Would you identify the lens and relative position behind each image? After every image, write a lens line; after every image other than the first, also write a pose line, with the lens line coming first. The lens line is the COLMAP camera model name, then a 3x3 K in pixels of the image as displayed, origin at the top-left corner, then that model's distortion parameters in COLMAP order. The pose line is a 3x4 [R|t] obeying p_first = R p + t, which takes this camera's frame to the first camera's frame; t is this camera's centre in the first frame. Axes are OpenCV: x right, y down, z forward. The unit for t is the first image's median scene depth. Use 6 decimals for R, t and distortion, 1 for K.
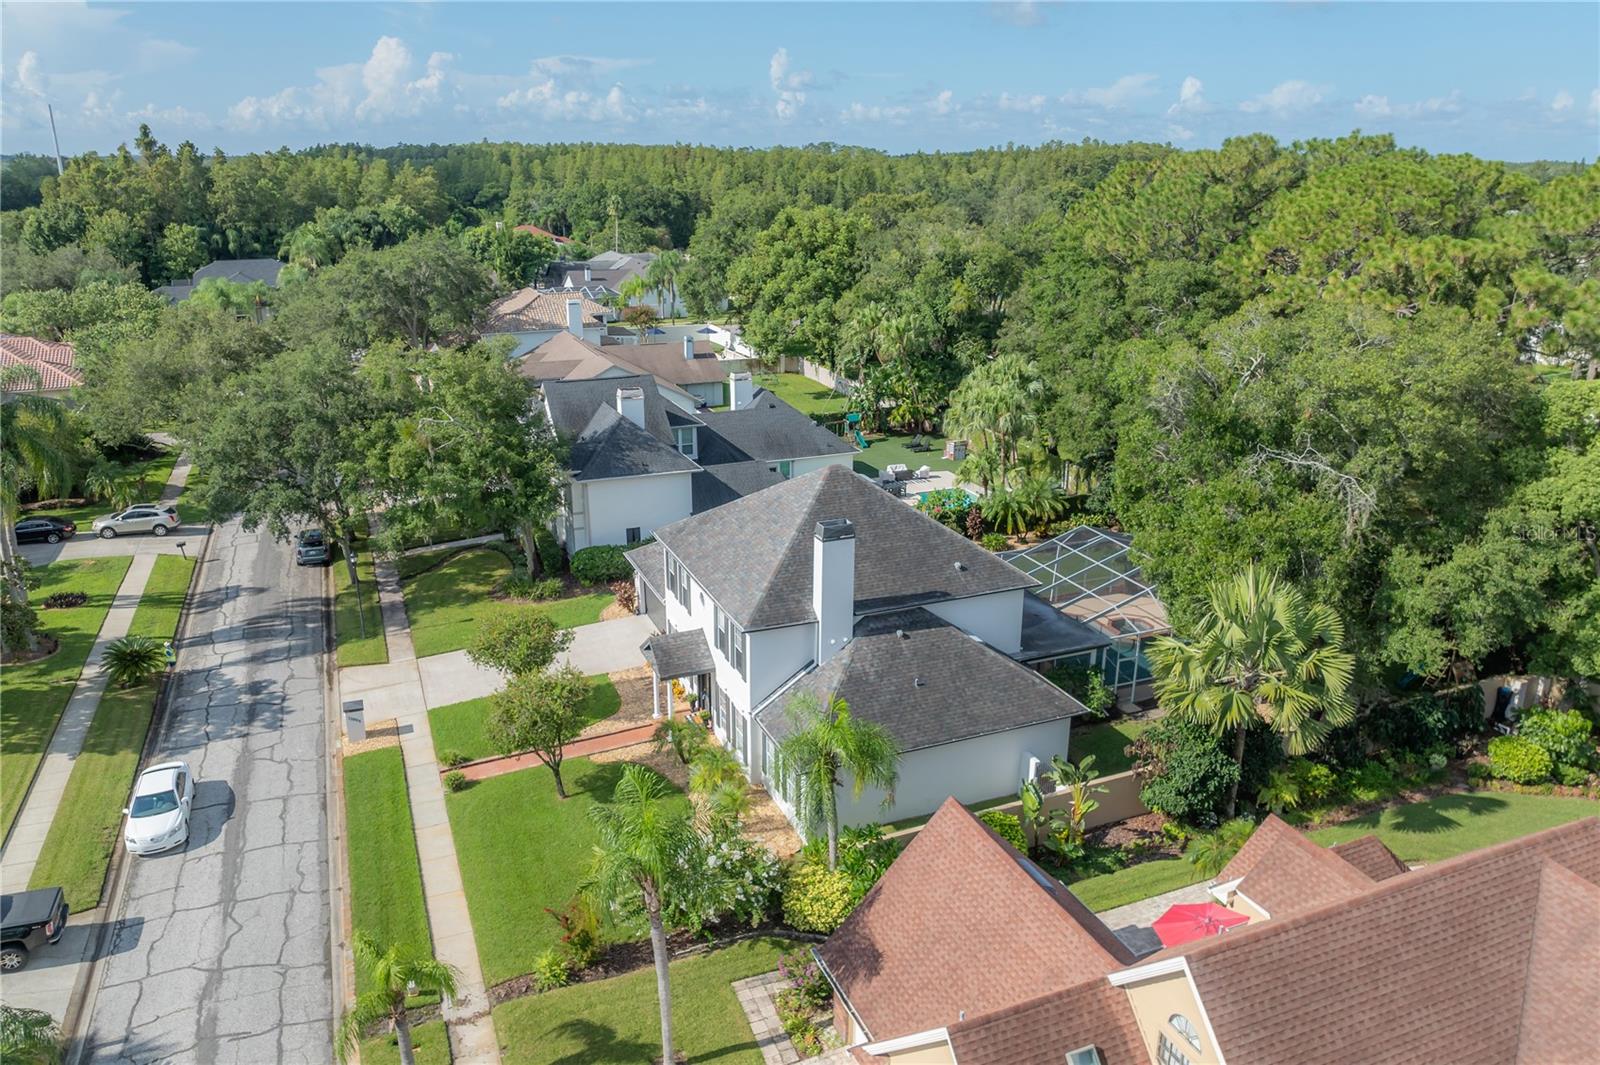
lens RADIAL K [[1124.0, 0, 802.0], [0, 1124.0, 536.0], [0, 0, 1]] dist [-0.030948, -0.008908]
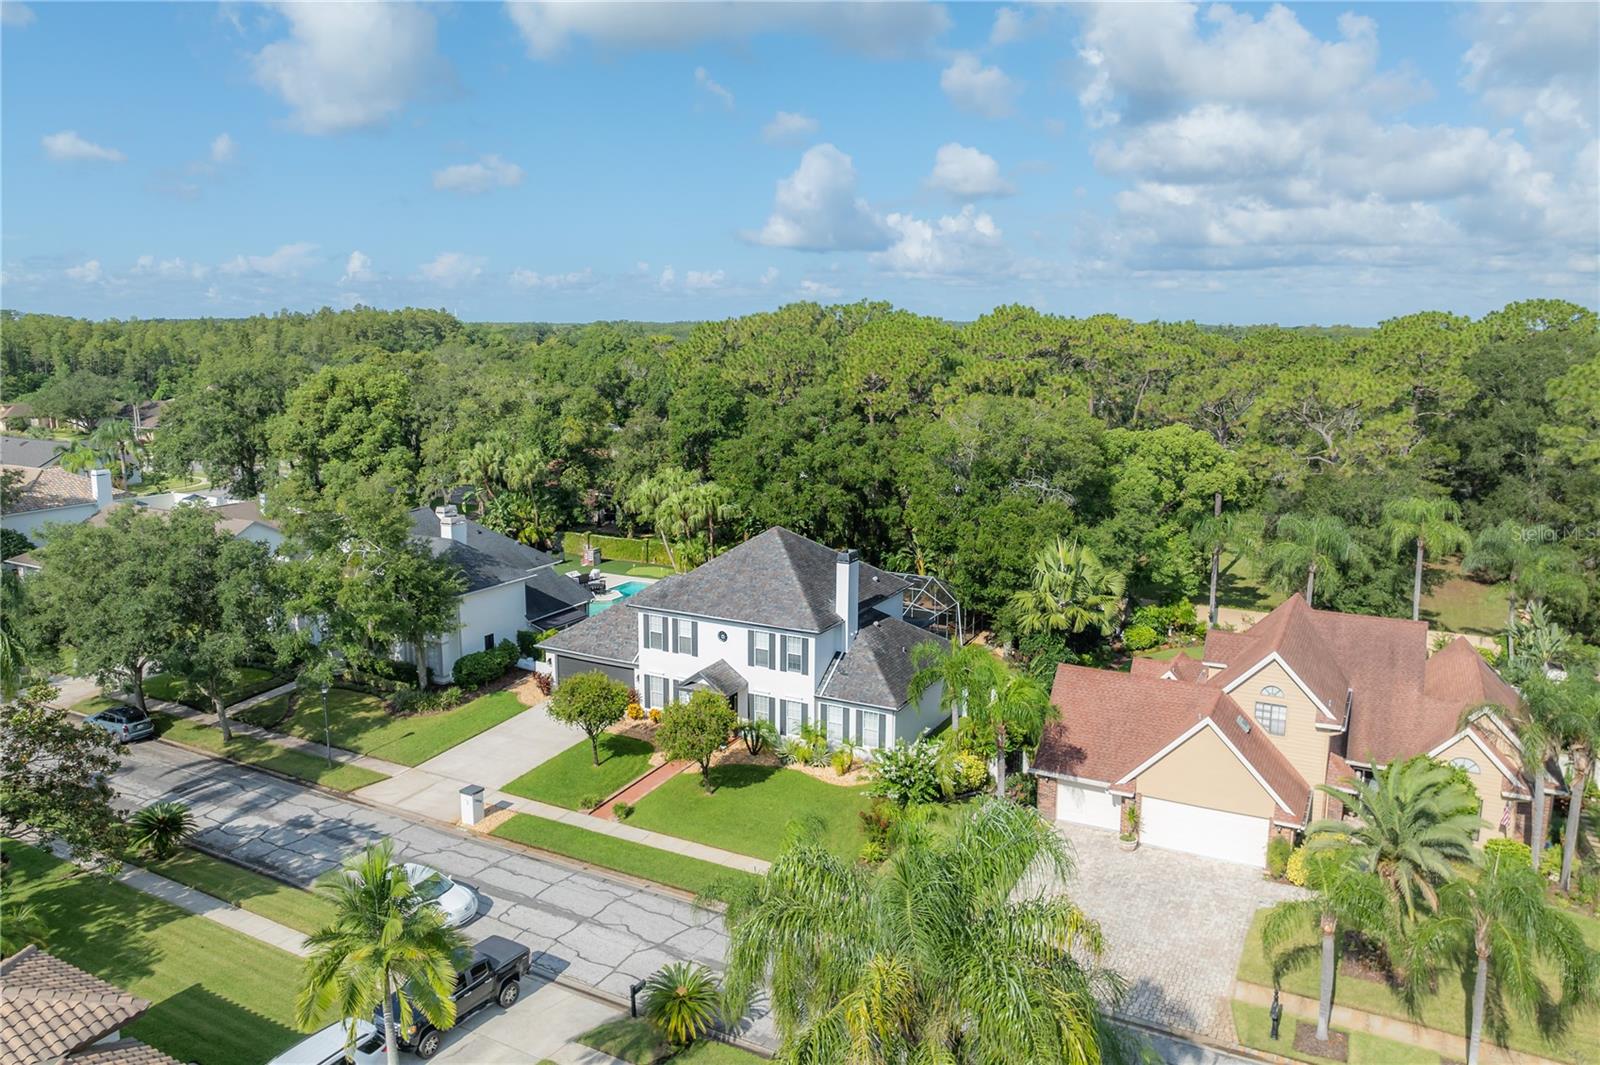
lens RADIAL K [[1124.0, 0, 799.2], [0, 1124.0, 527.5], [0, 0, 1]] dist [-0.030948, -0.008908]
pose [[0.773724, -0.114484, 0.623093, -0.666991], [0.204541, 0.976006, -0.074662, 0.039371], [-0.599595, 0.185216, 0.778576, -0.085521]]
